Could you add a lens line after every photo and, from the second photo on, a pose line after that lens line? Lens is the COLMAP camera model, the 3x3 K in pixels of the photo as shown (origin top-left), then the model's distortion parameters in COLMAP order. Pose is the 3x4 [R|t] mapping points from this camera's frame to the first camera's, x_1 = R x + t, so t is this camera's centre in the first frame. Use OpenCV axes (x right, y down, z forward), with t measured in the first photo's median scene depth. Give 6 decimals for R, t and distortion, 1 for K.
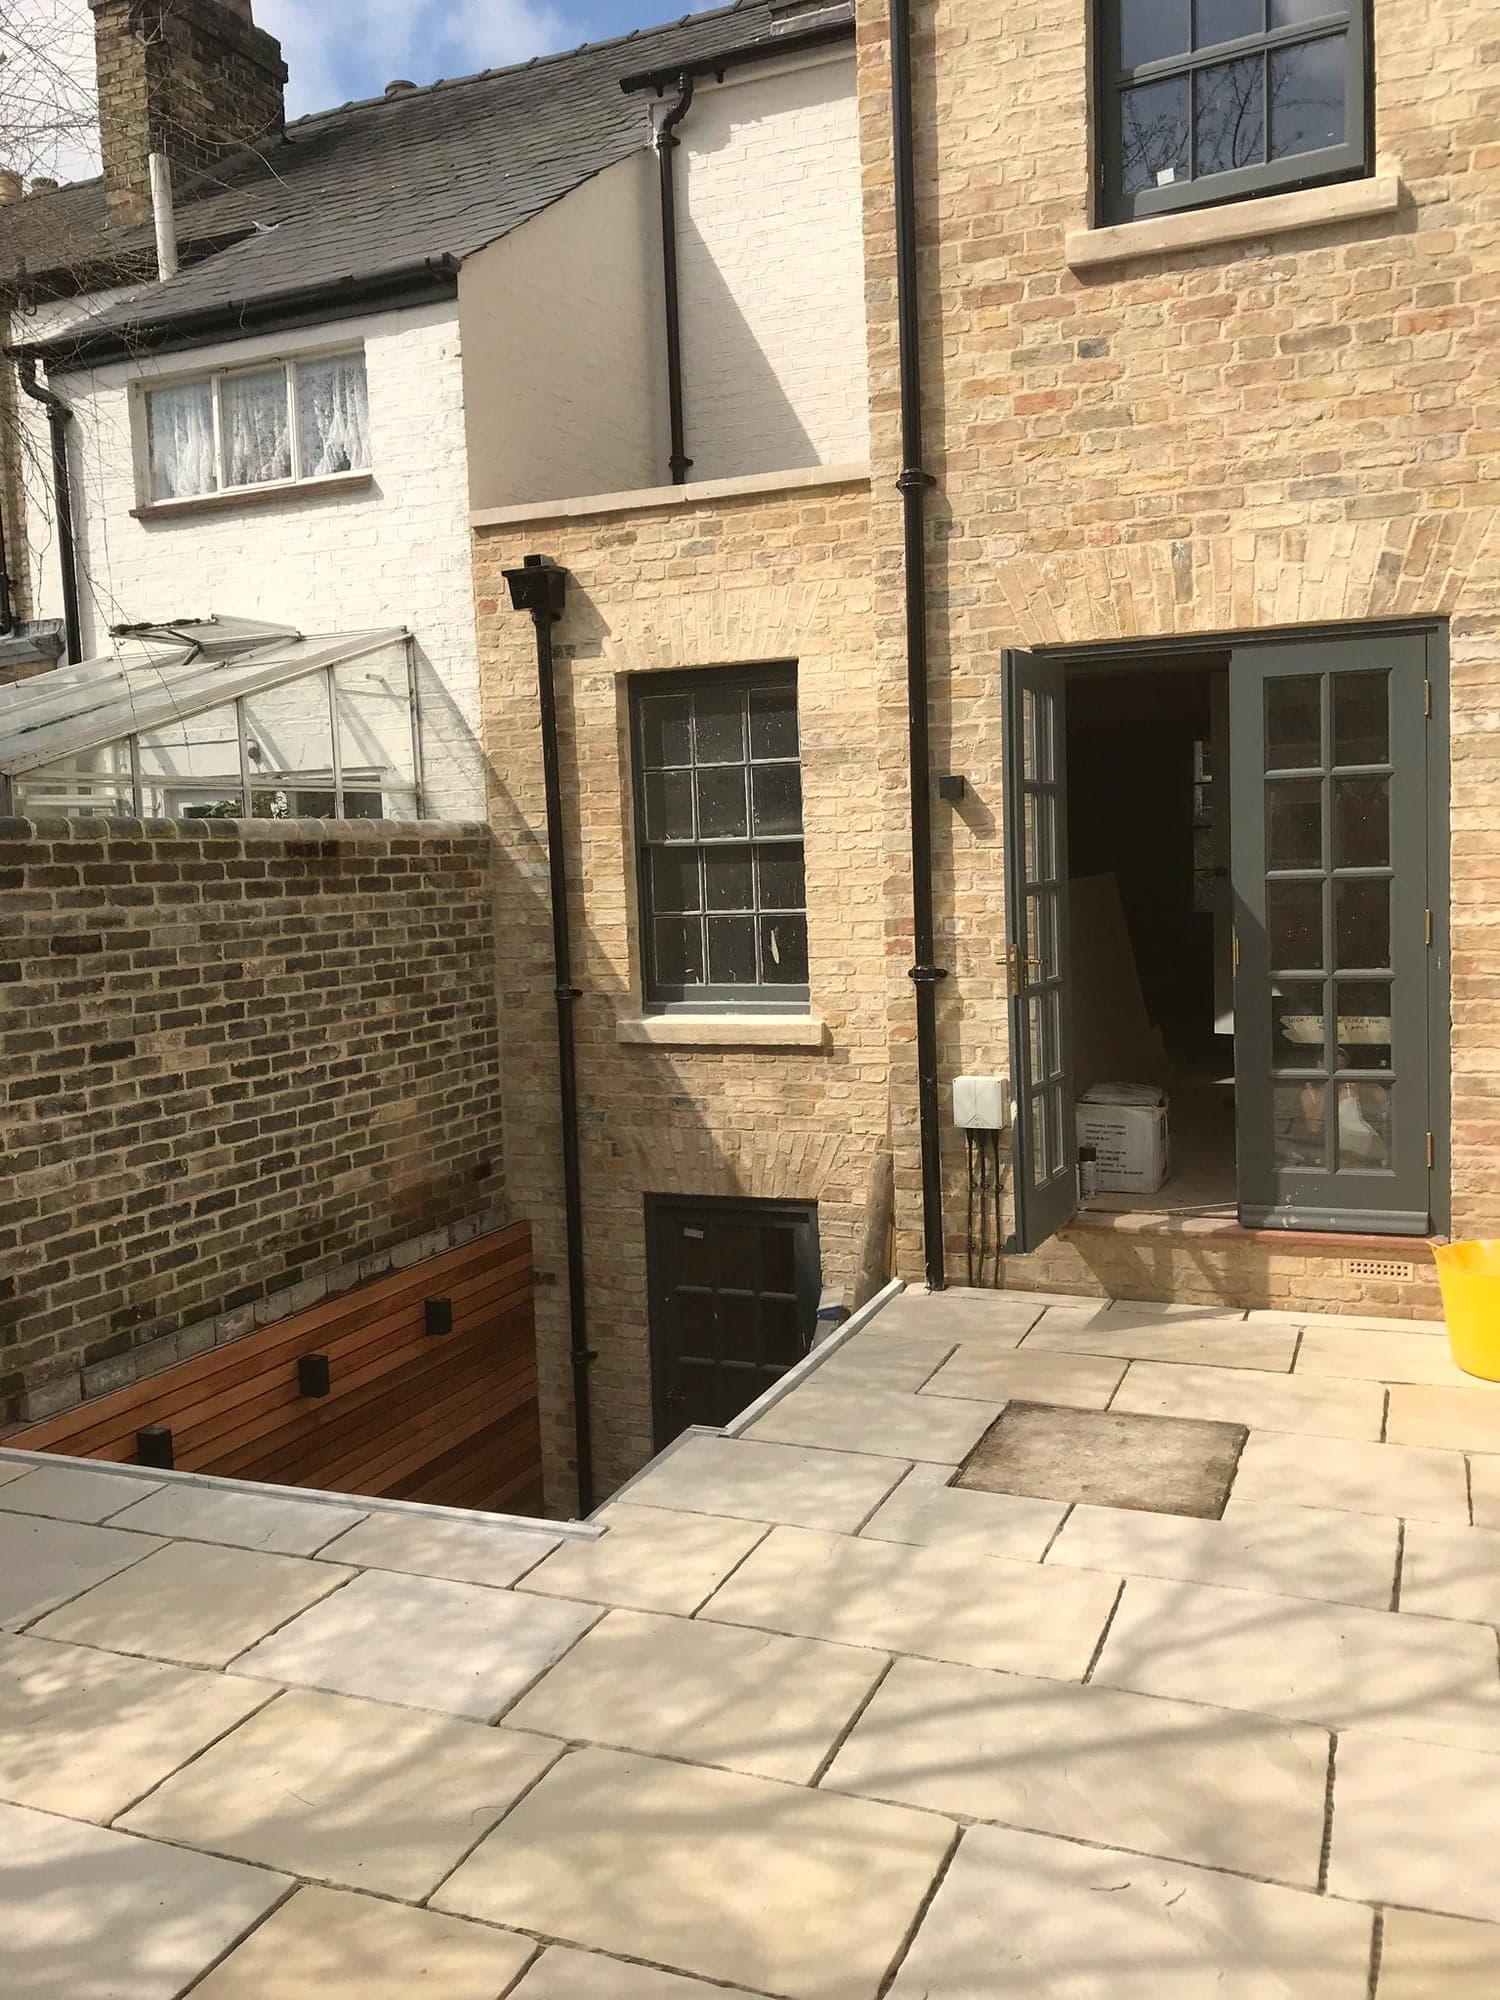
lens RADIAL K [[1598.4, 0, 789.4], [0, 1598.4, 992.4], [0, 0, 1]] dist [-0.008120, 0.009422]
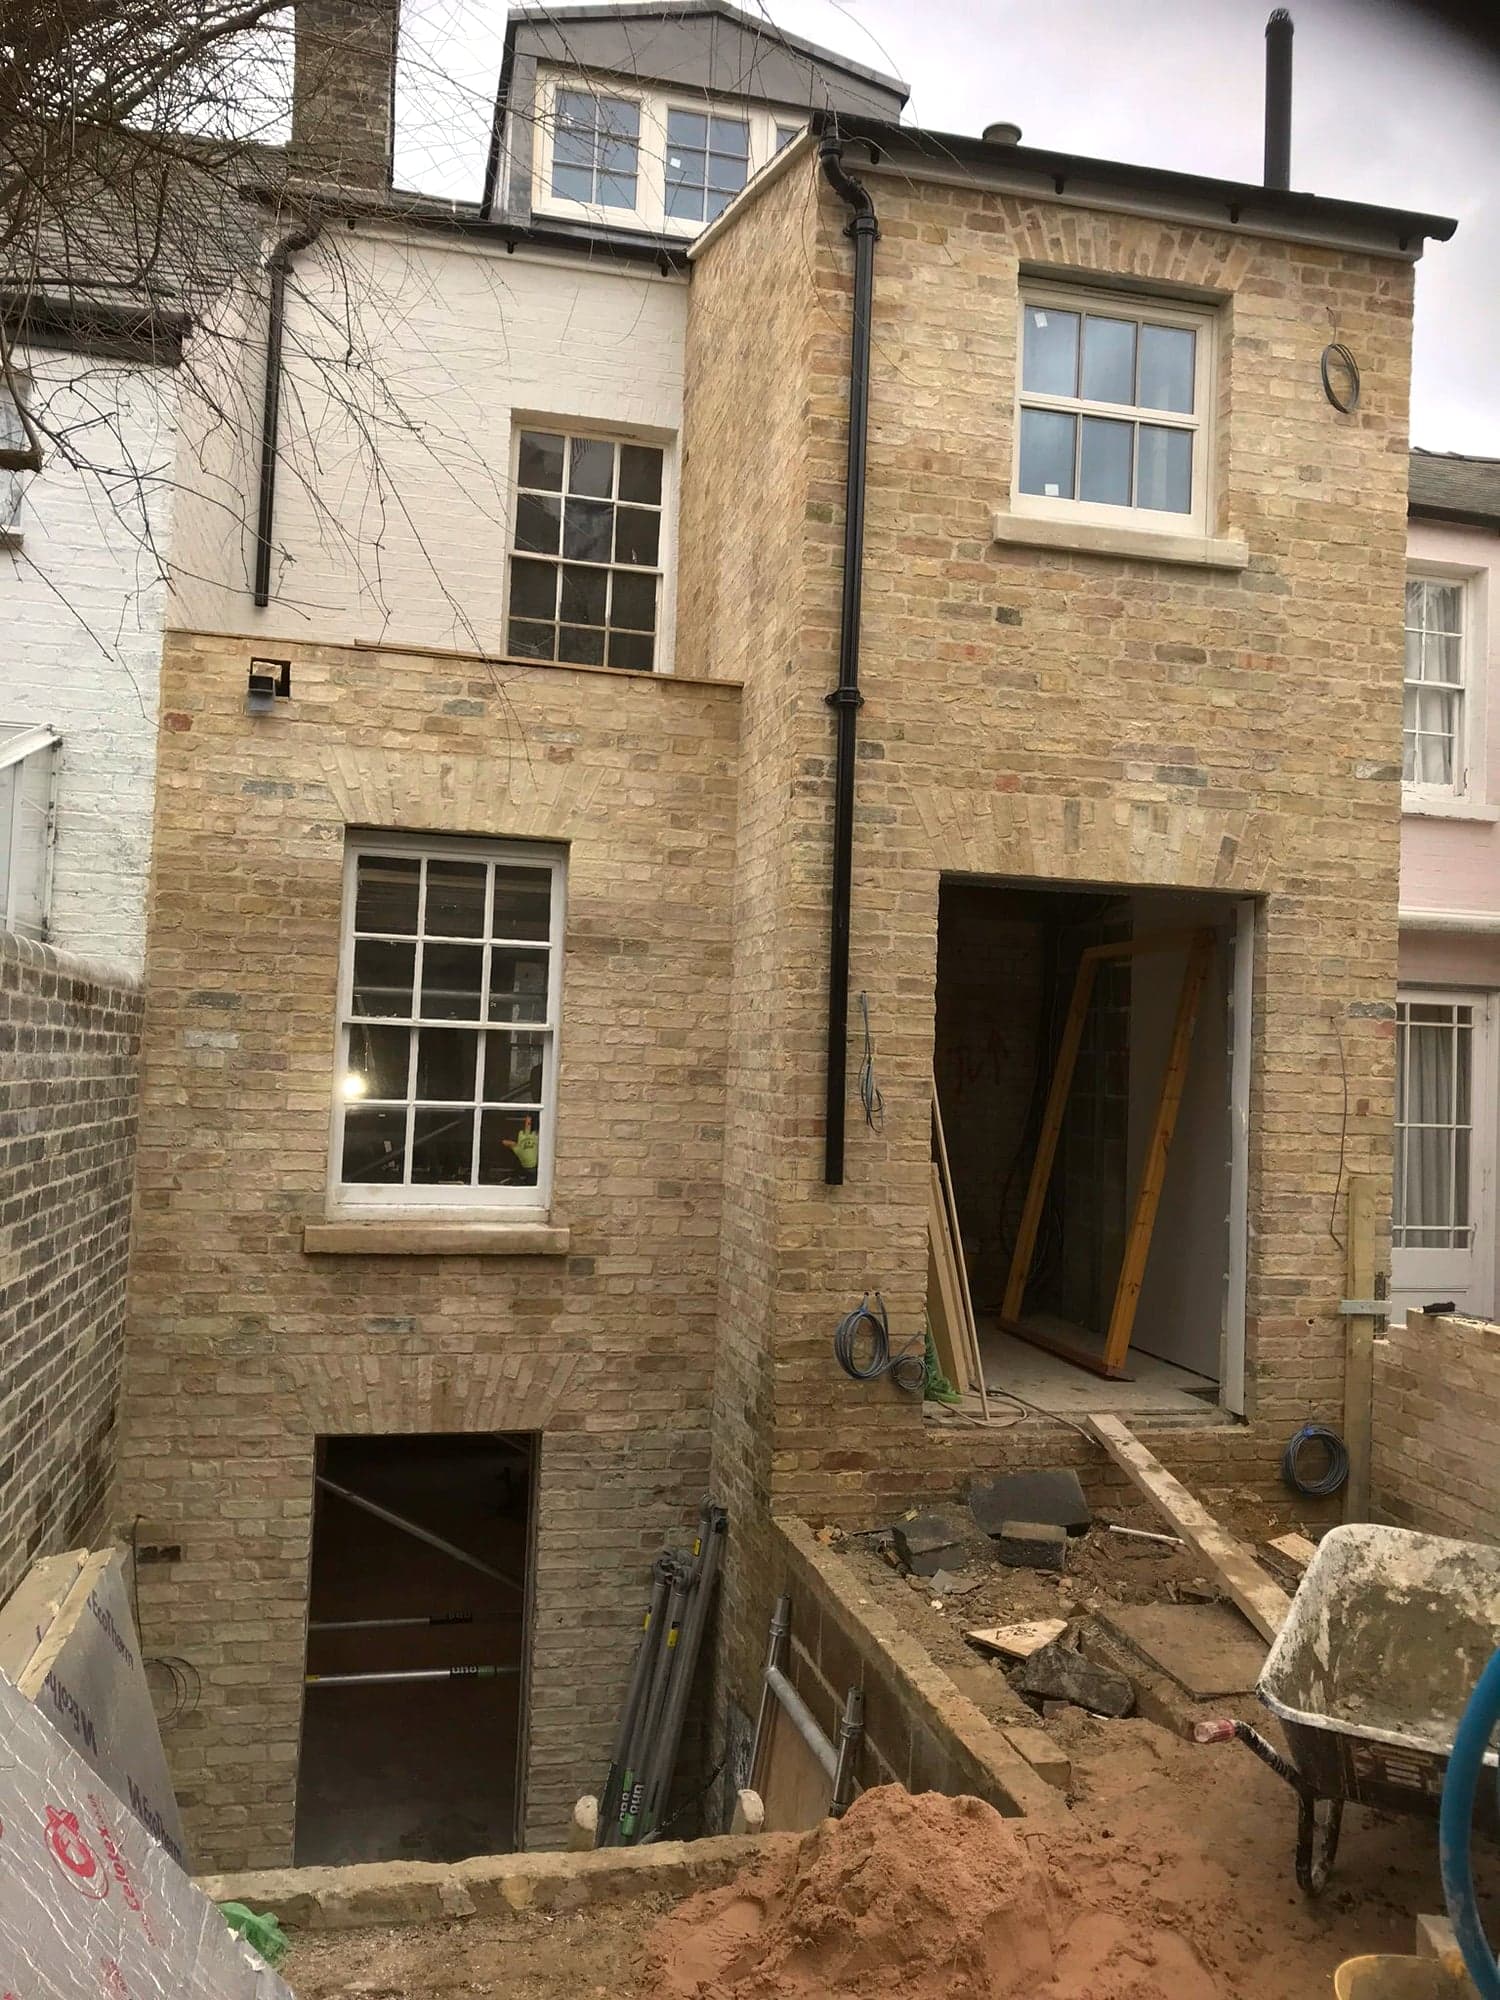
lens RADIAL K [[1613.2, 0, 751.7], [0, 1613.2, 984.1], [0, 0, 1]] dist [0.041960, -0.069119]
pose [[0.815676, 0.097636, 0.570210, -0.572518], [-0.016270, 0.989137, -0.146093, 0.017219], [-0.578280, 0.109887, 0.808404, 0.219584]]
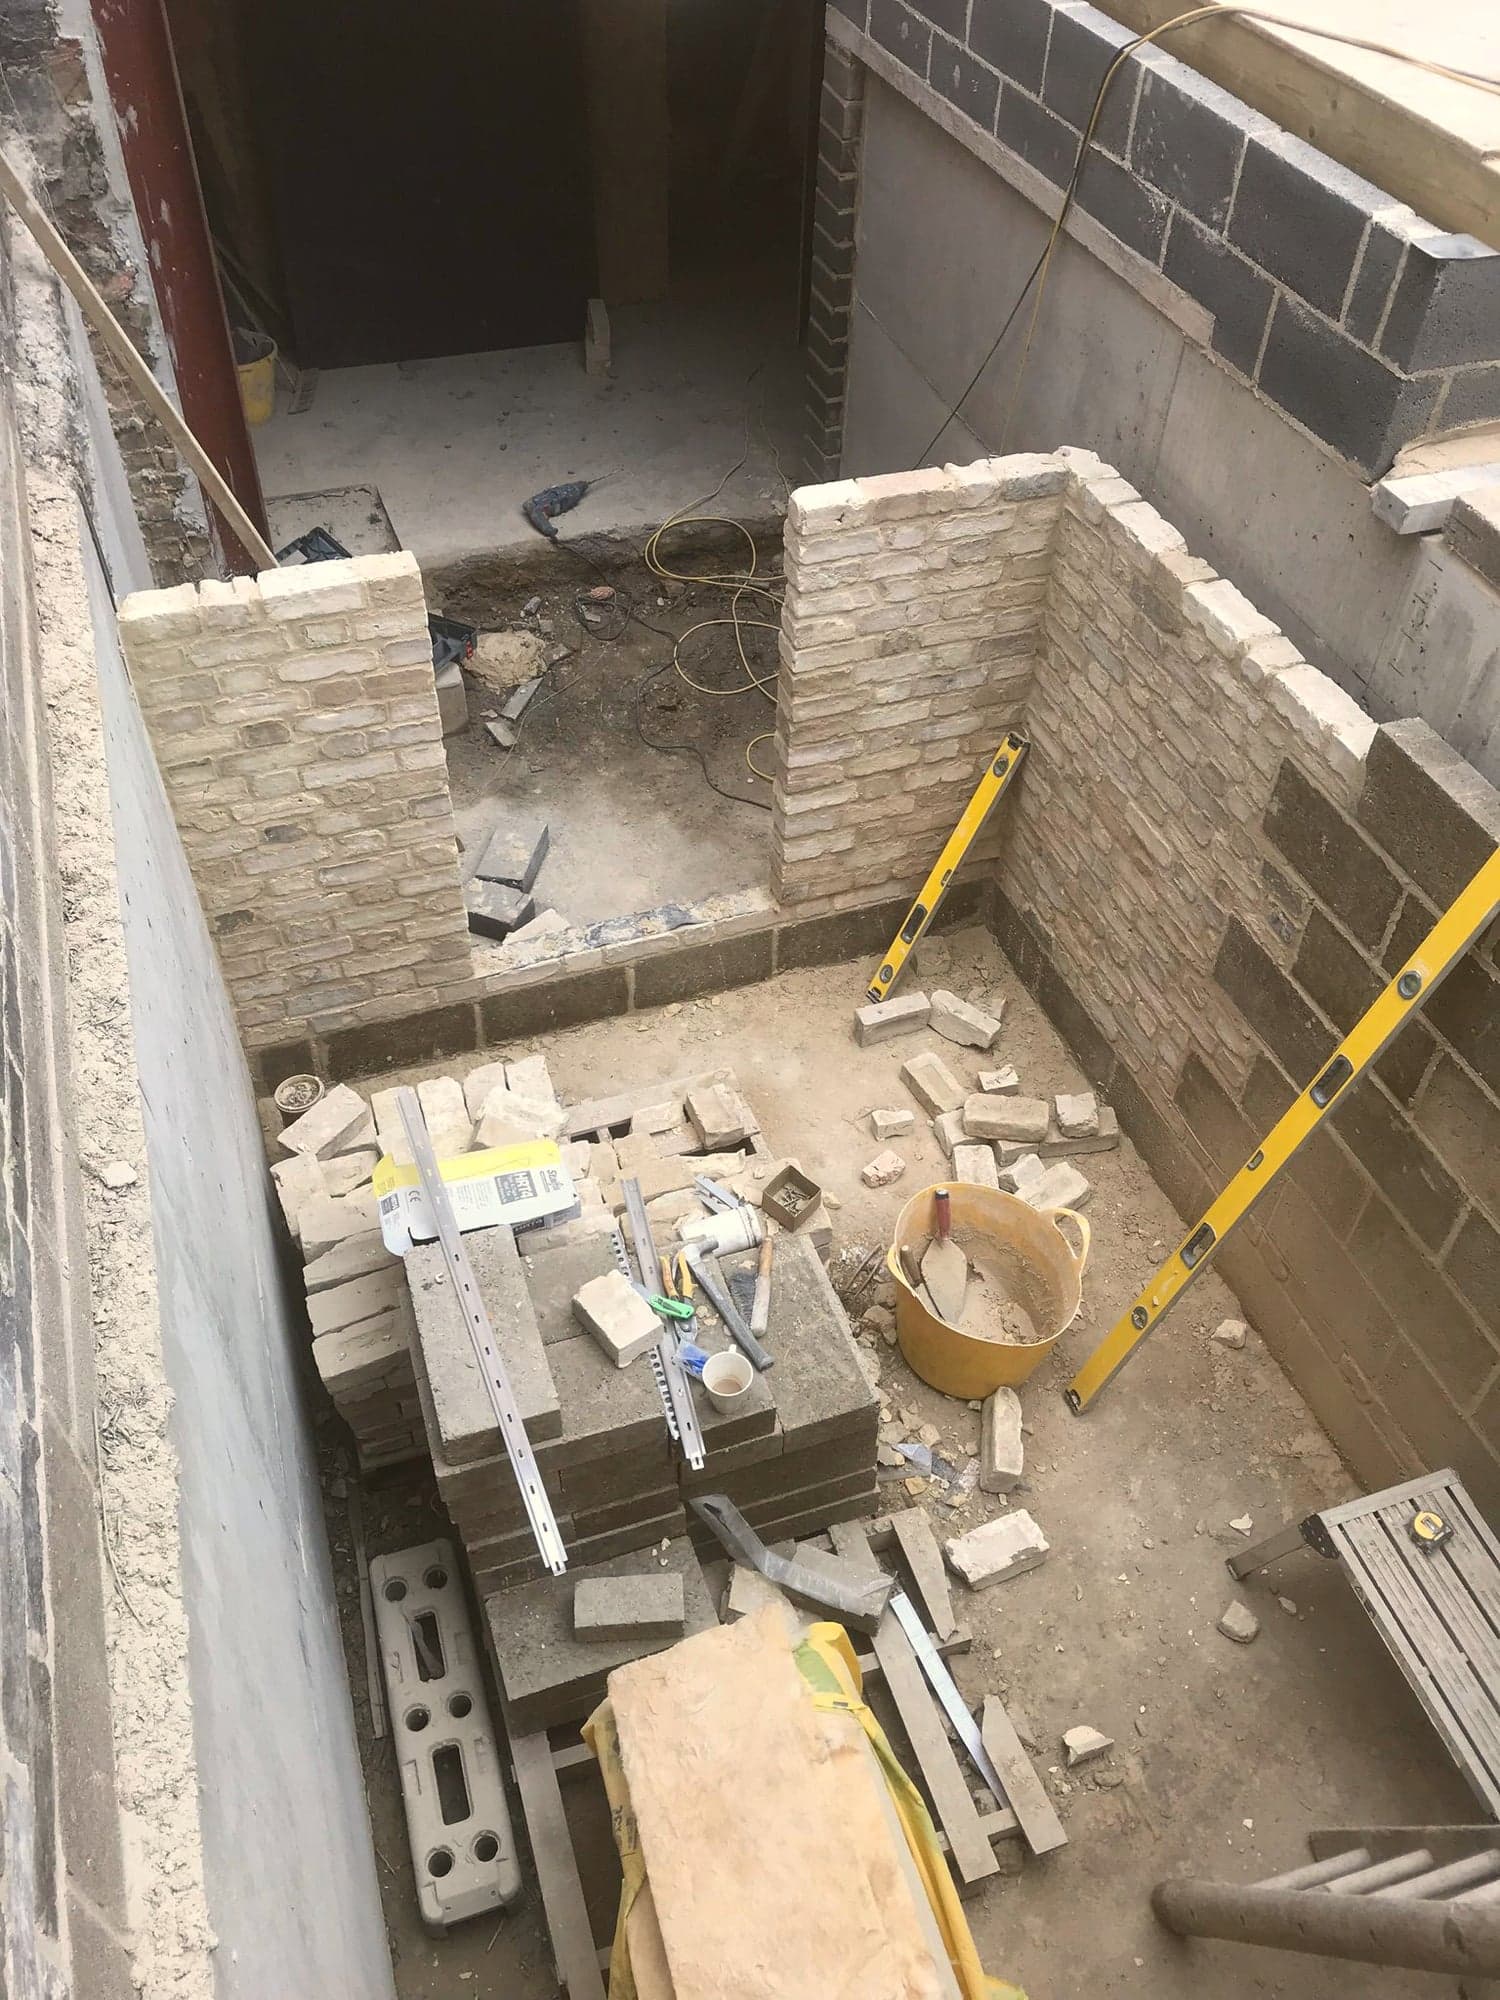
lens RADIAL K [[1625.1, 0, 758.3], [0, 1625.1, 986.3], [0, 0, 1]] dist [0.039826, -0.080162]
pose [[0.761802, -0.420010, 0.493203, -0.412830], [0.010468, 0.769221, 0.638897, 0.012947], [-0.647725, -0.481551, 0.590391, 0.855082]]
